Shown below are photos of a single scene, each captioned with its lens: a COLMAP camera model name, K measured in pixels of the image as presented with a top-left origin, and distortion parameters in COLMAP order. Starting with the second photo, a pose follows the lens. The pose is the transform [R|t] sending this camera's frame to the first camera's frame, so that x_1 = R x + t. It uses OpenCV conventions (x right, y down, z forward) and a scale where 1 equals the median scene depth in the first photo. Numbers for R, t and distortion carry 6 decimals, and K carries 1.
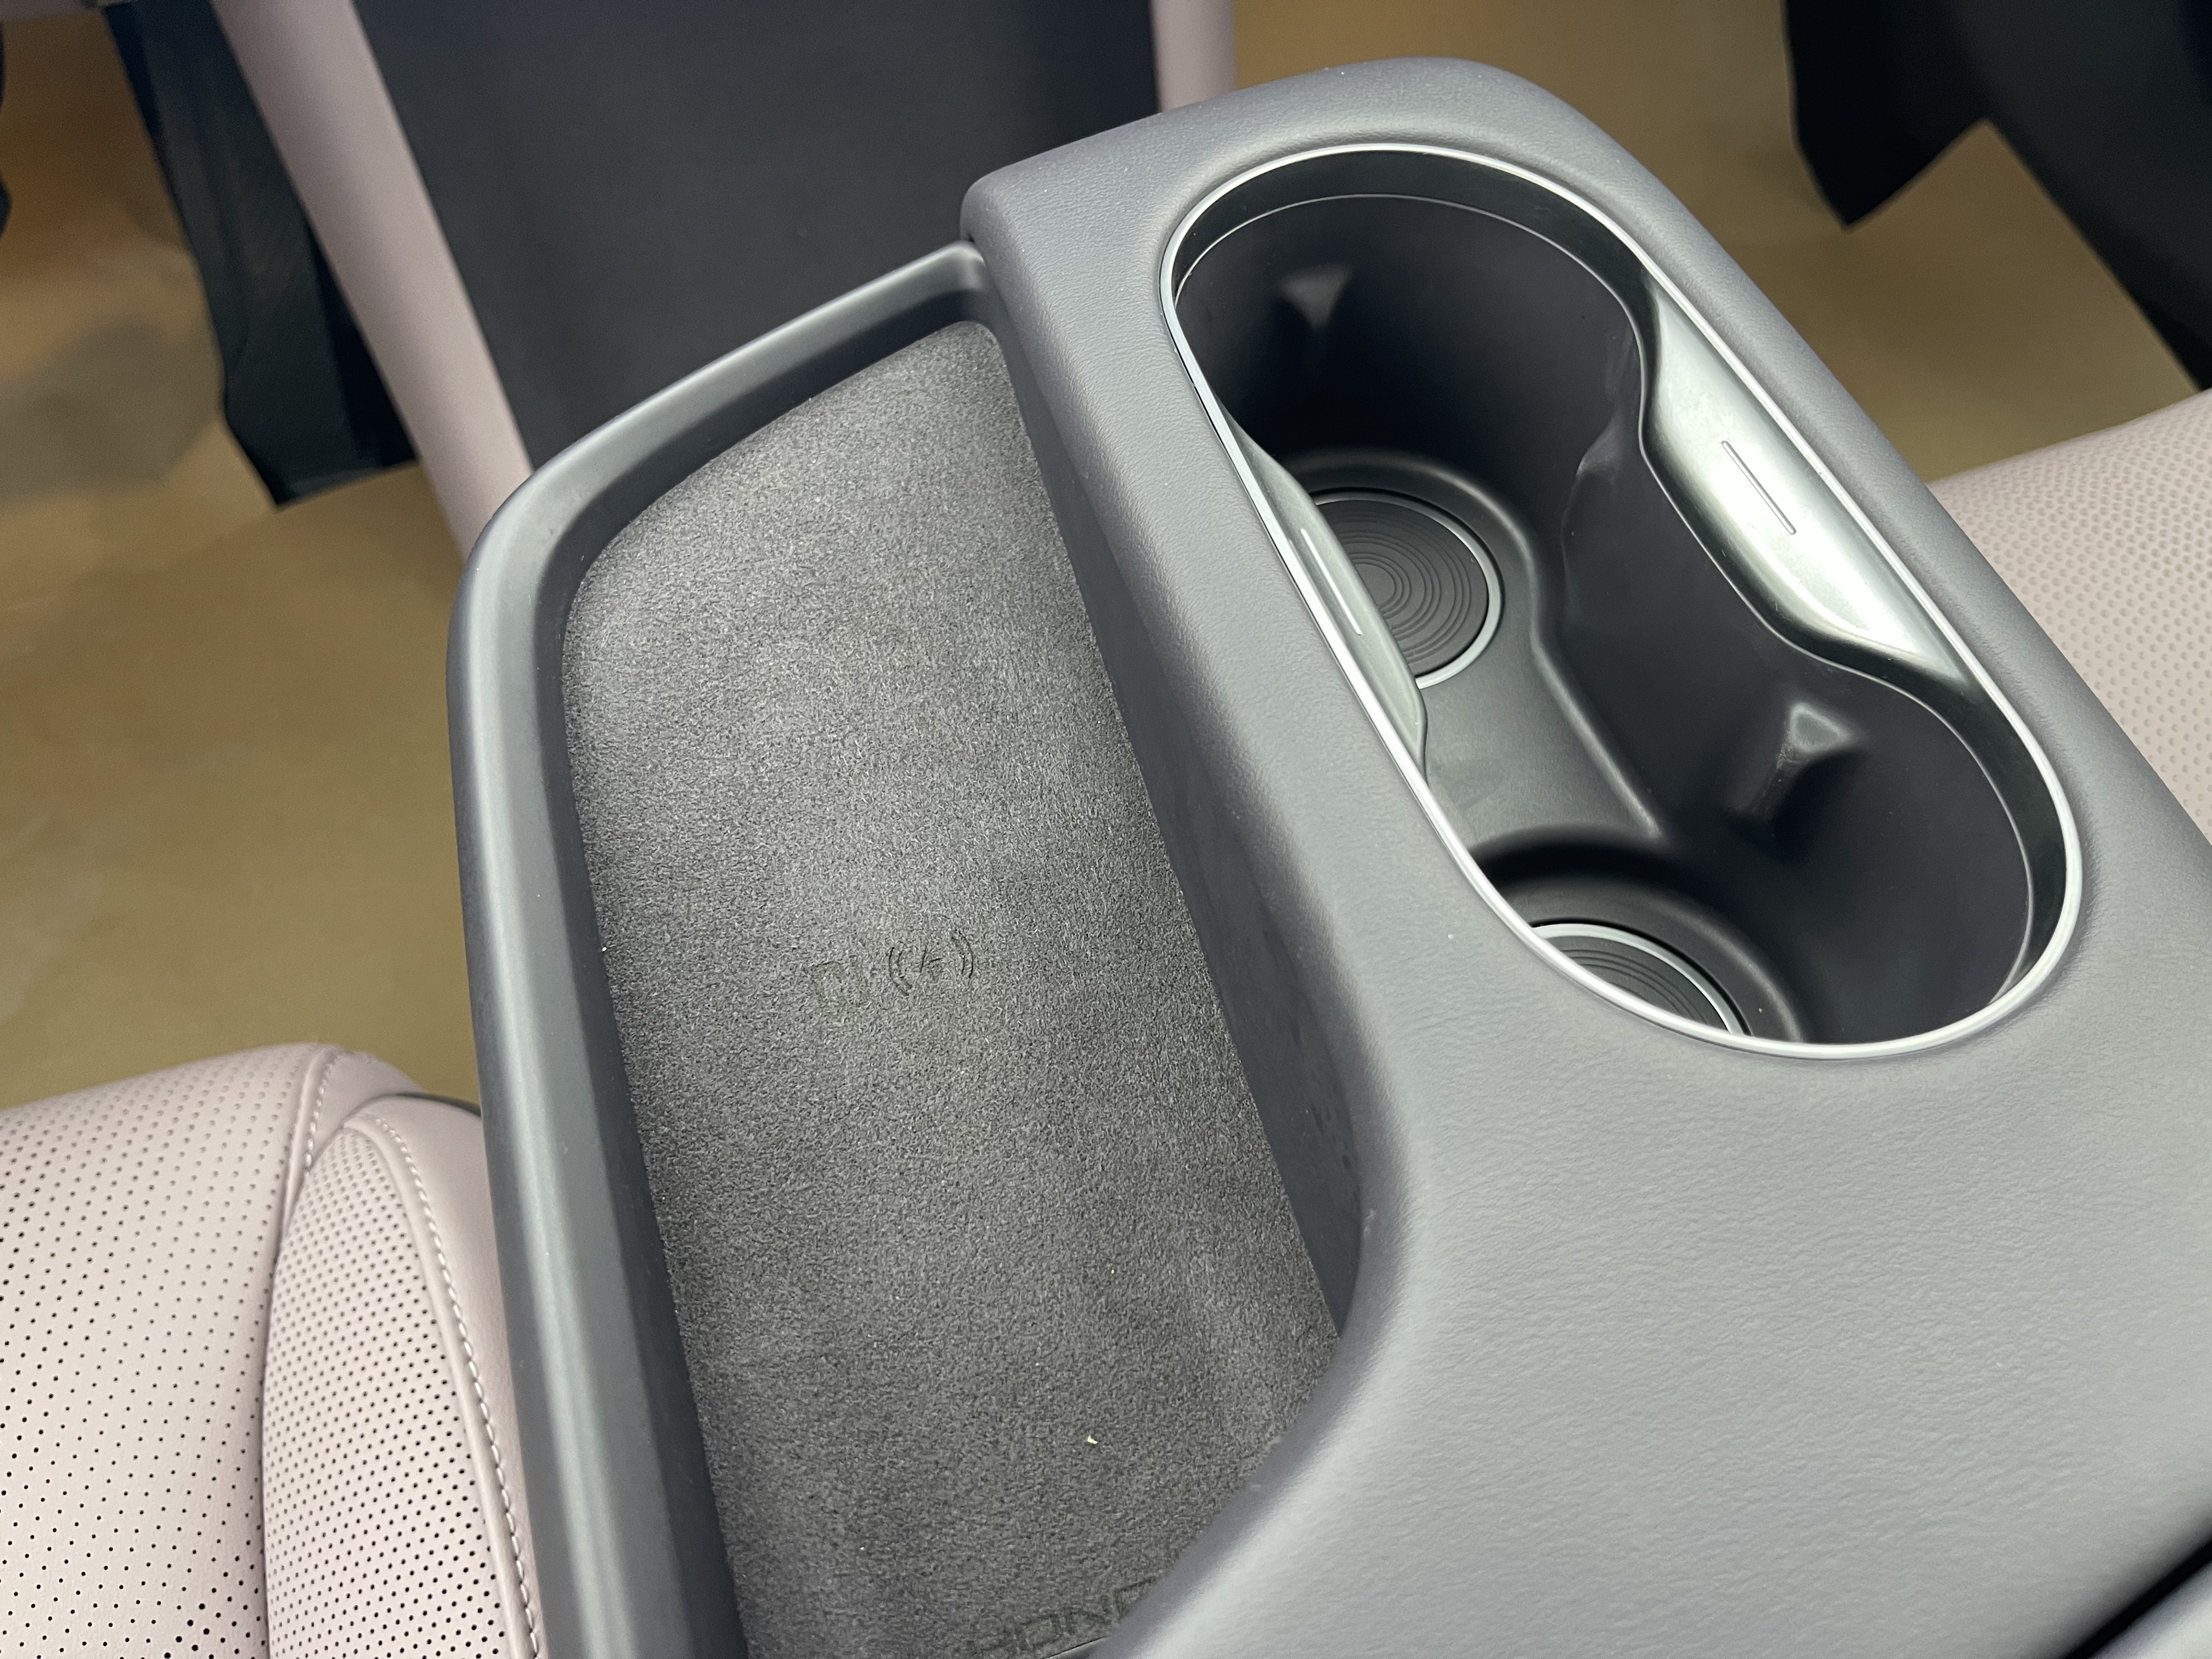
lens RADIAL K [[1697.7, 0, 1114.9], [0, 1697.7, 843.0], [0, 0, 1]] dist [0.067241, -0.093641]
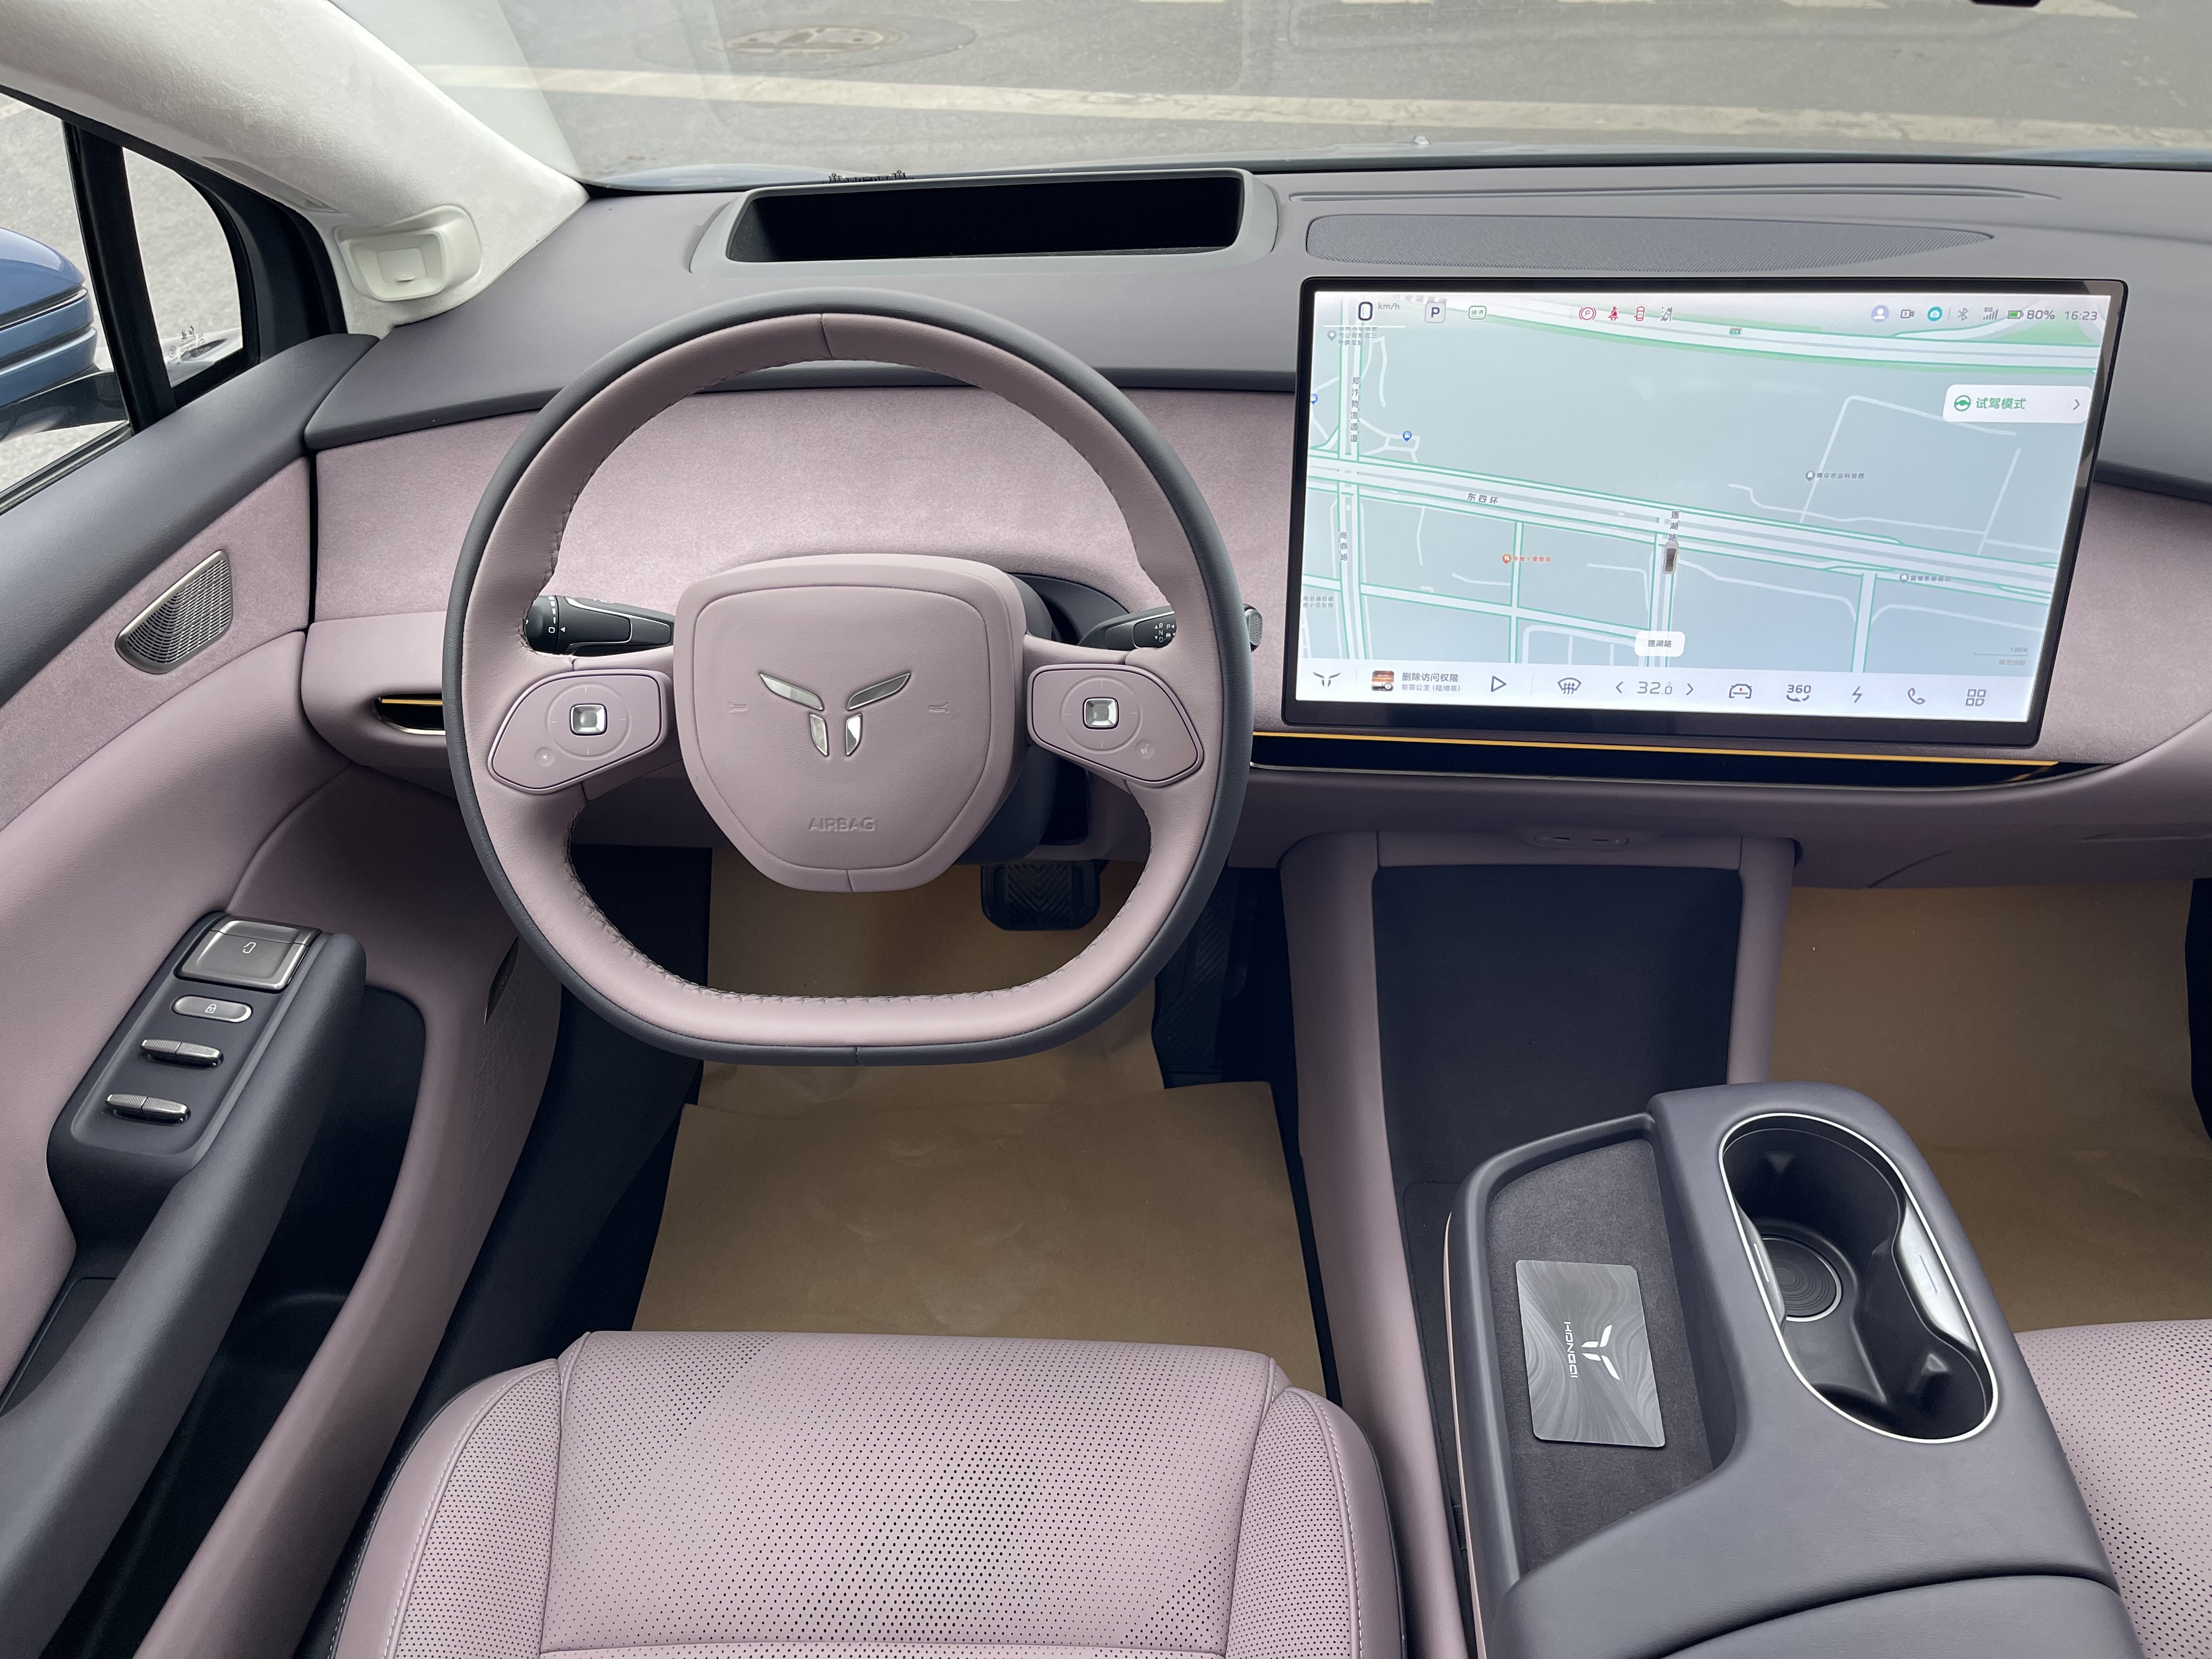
lens RADIAL K [[1697.7, 0, 1098.4], [0, 1697.7, 825.5], [0, 0, 1]] dist [0.067241, -0.093641]
pose [[0.928562, 0.188566, -0.319711, -0.120155], [-0.292435, 0.902120, -0.317272, 0.389217], [0.228591, 0.388101, 0.892818, -1.956748]]
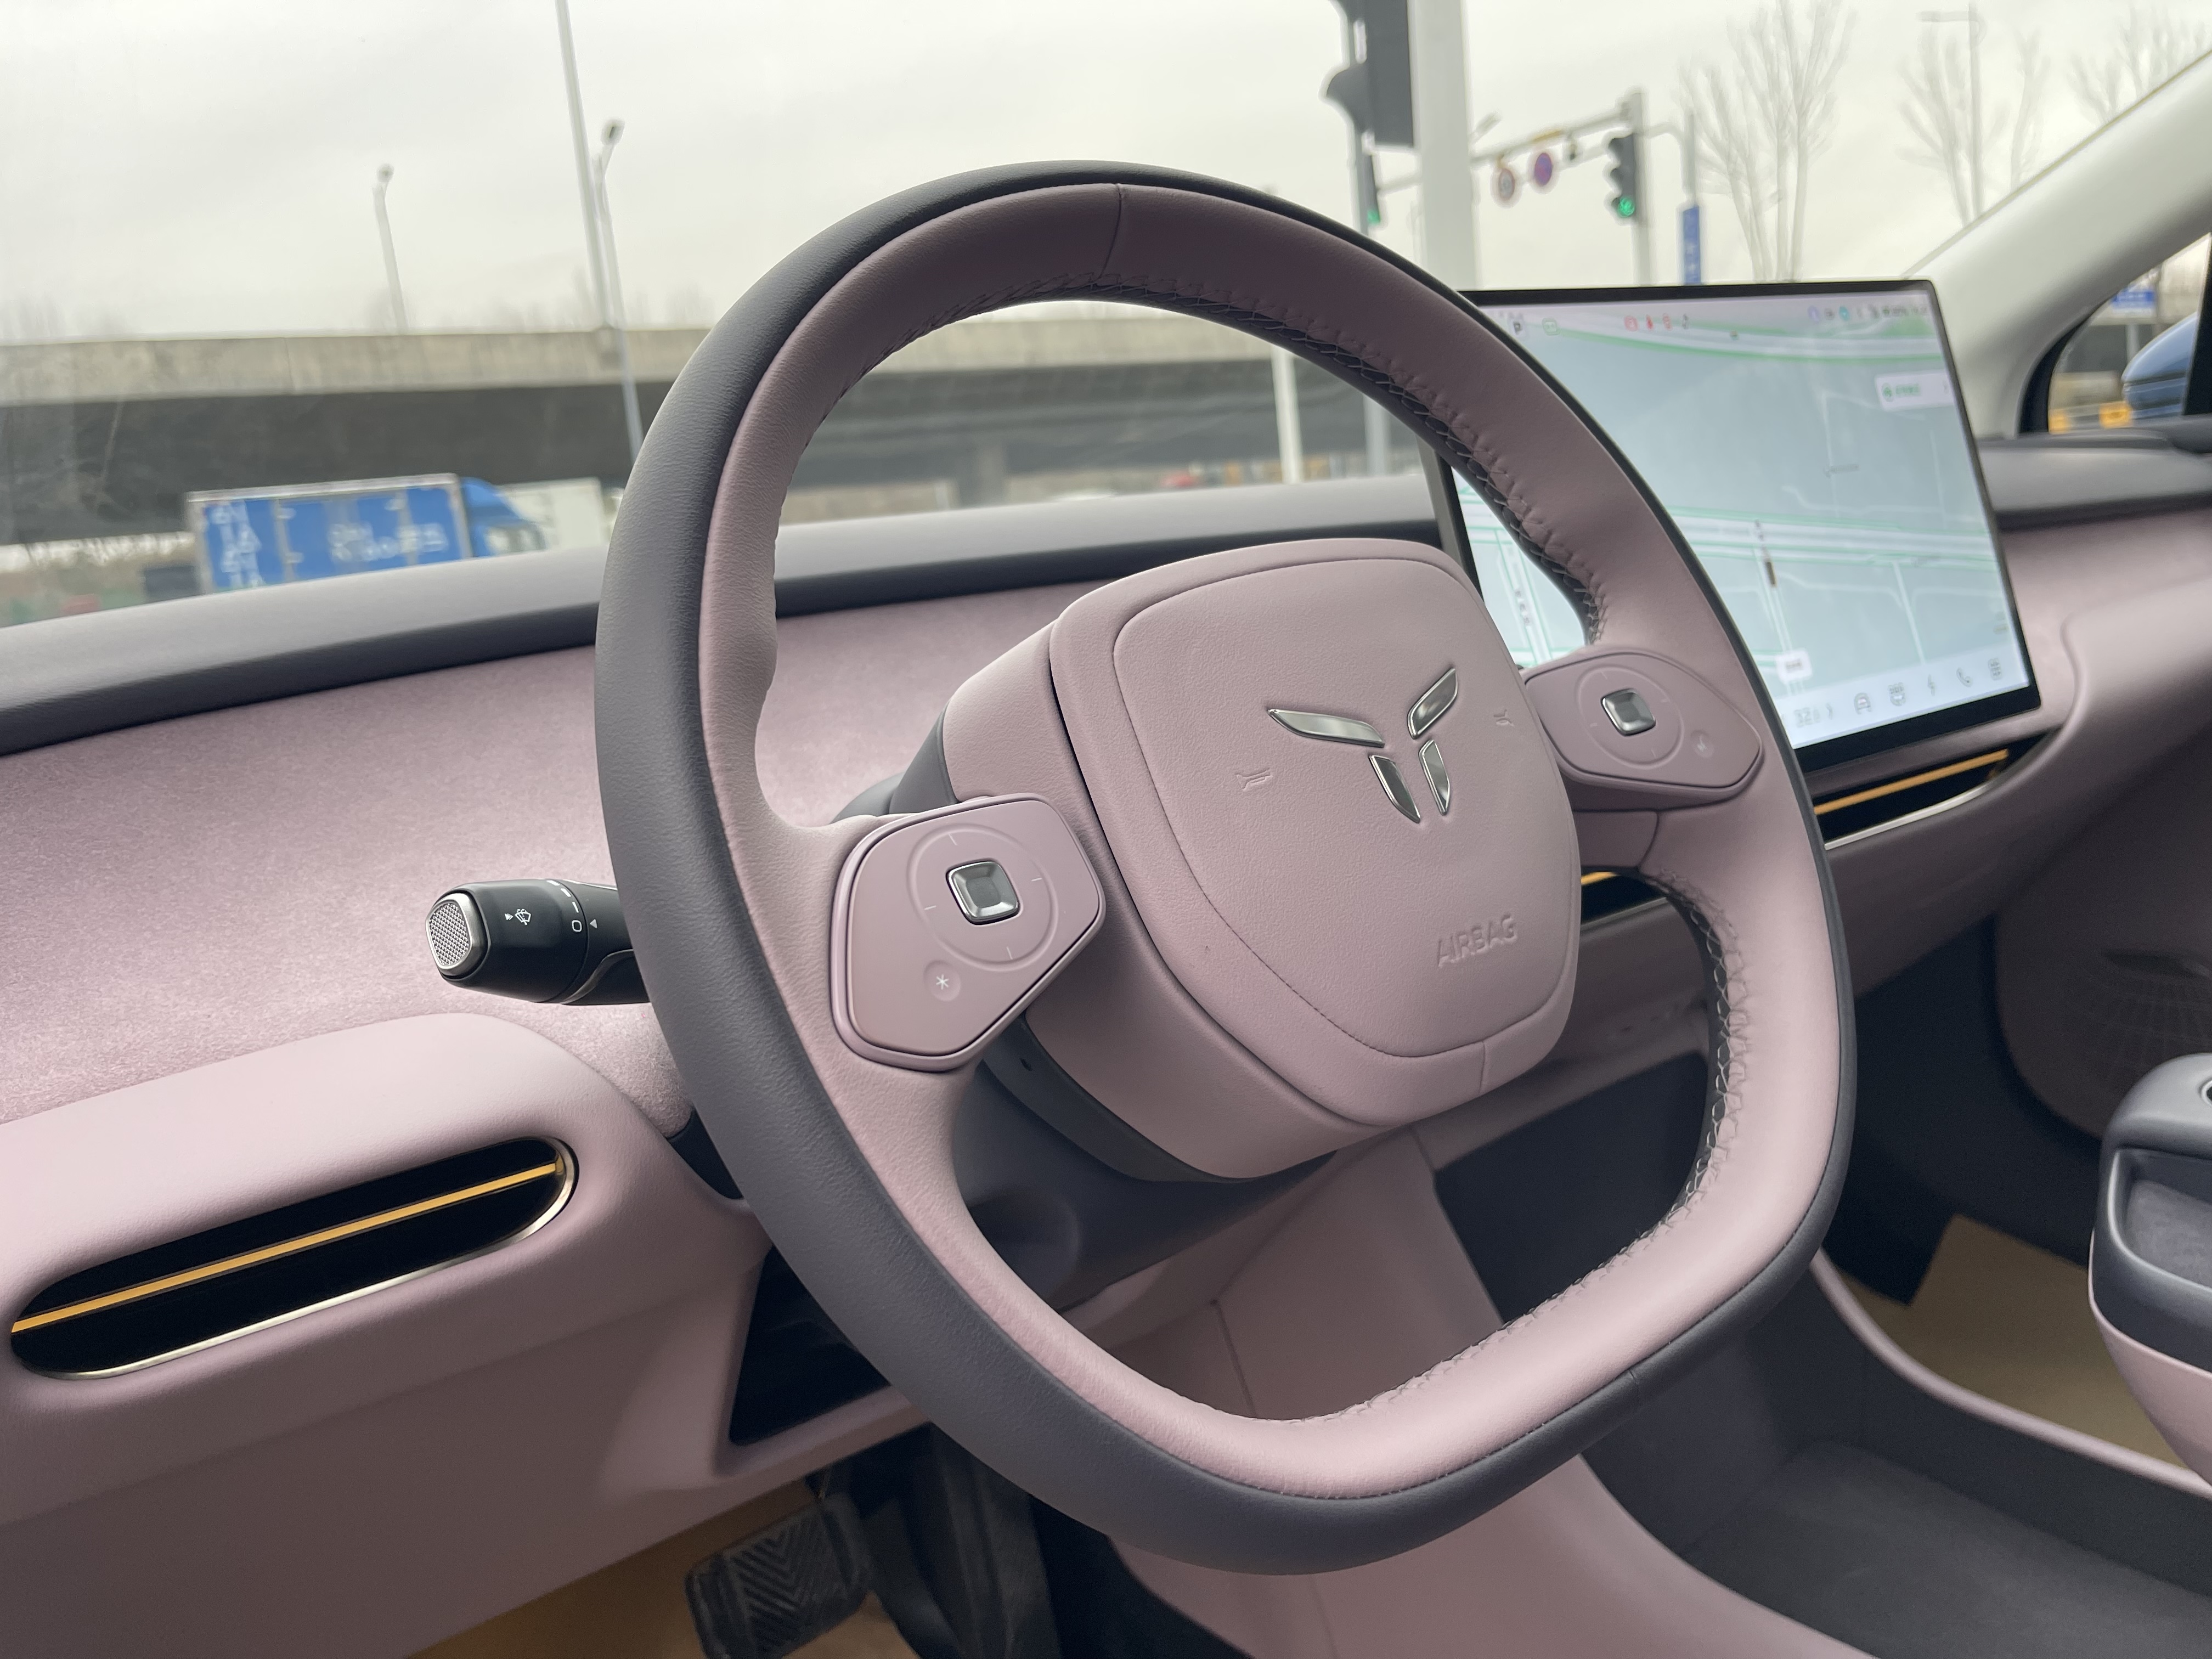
lens RADIAL K [[1697.7, 0, 1104.7], [0, 1697.7, 827.0], [0, 0, 1]] dist [0.067241, -0.093641]
pose [[0.939918, -0.157716, 0.302786, -2.000404], [0.328532, 0.659045, -0.676555, 0.464439], [-0.092846, 0.735381, 0.671263, -0.717515]]
